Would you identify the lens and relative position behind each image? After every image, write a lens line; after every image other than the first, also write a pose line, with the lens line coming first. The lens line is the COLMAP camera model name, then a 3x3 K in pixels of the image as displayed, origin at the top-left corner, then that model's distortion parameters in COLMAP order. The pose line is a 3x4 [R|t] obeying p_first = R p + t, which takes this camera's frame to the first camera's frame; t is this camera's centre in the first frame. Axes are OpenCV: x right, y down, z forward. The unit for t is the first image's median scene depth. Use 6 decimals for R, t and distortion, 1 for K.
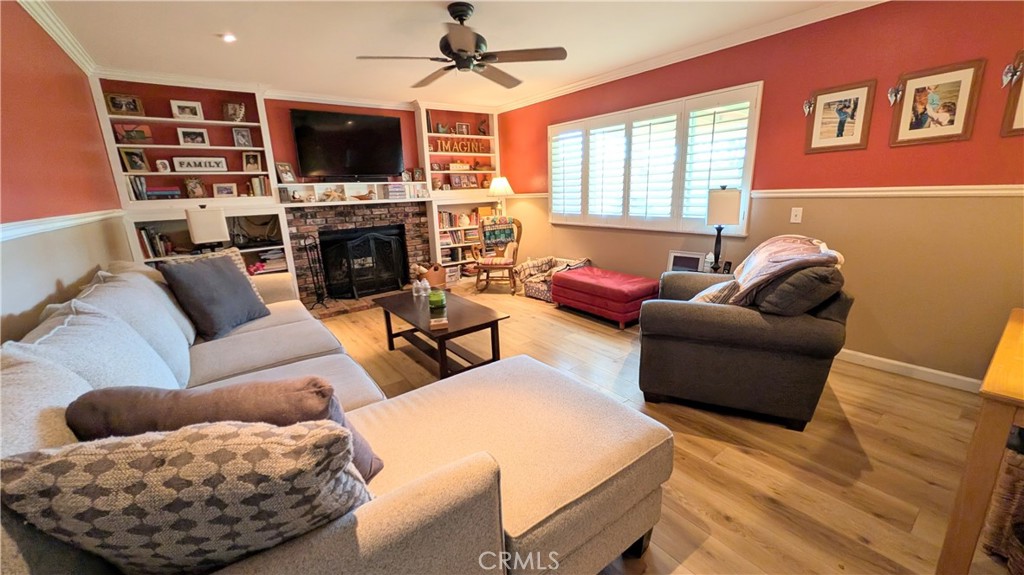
lens RADIAL K [[393.3, 0, 511.0], [0, 393.3, 288.1], [0, 0, 1]] dist [-0.001053, 0.000440]
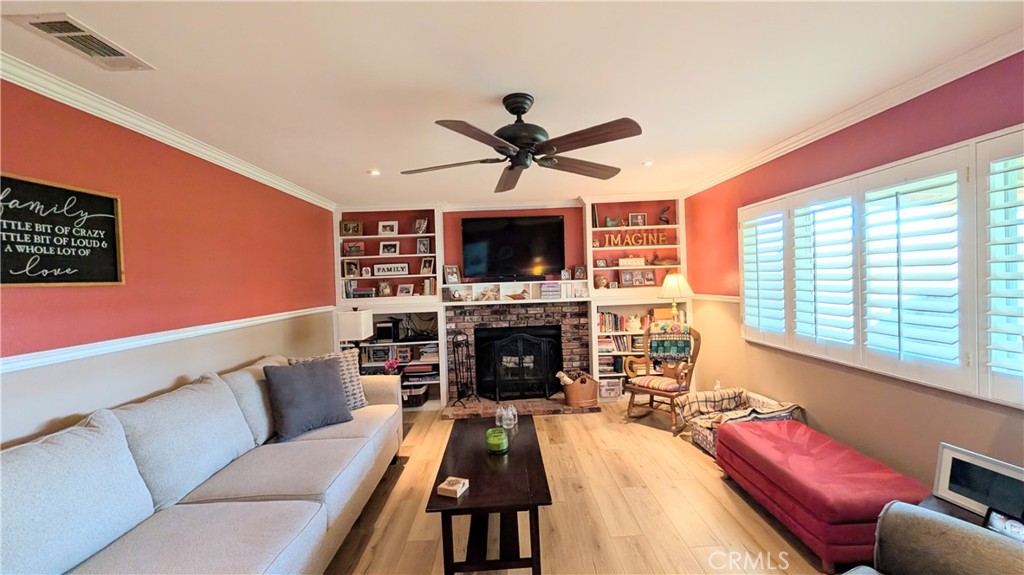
lens RADIAL K [[393.3, 0, 510.0], [0, 393.3, 289.6], [0, 0, 1]] dist [-0.001053, 0.000440]
pose [[0.814090, 0.018105, -0.580456, 0.184895], [-0.132717, 0.978863, -0.155604, -0.097921], [0.565370, 0.203712, 0.799286, 0.214733]]
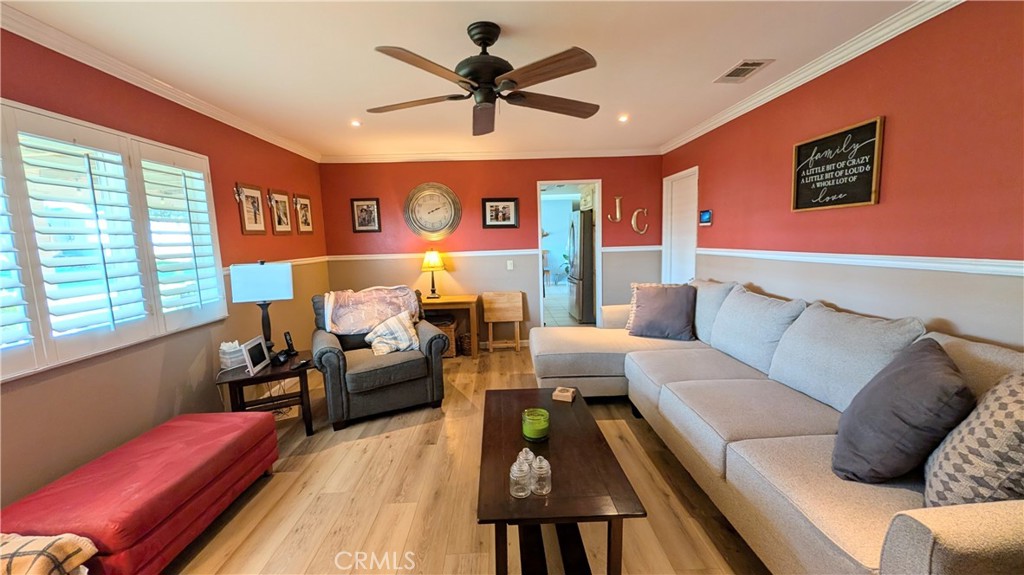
lens RADIAL K [[393.3, 0, 514.2], [0, 393.3, 287.2], [0, 0, 1]] dist [-0.001053, 0.000440]
pose [[-0.824128, -0.014472, 0.566219, -0.328560], [0.191135, 0.933930, 0.302065, -0.240659], [-0.533180, 0.357164, -0.766911, 0.922912]]
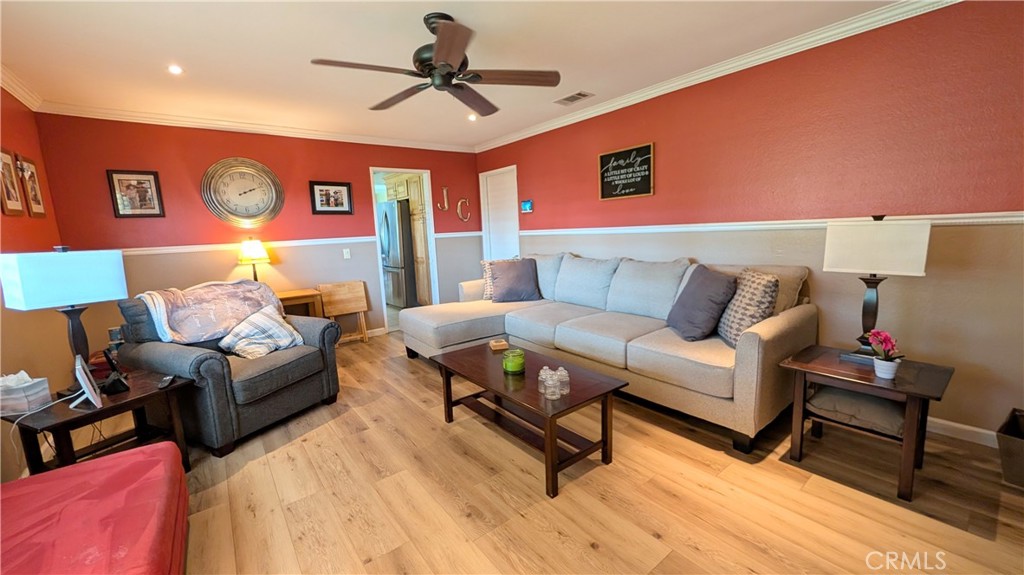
lens RADIAL K [[393.3, 0, 514.4], [0, 393.3, 286.2], [0, 0, 1]] dist [-0.001053, 0.000440]
pose [[-0.996768, 0.078093, -0.018851, -0.119817], [0.064851, 0.920667, 0.384924, -0.260314], [0.047415, 0.382457, -0.922756, 1.071841]]
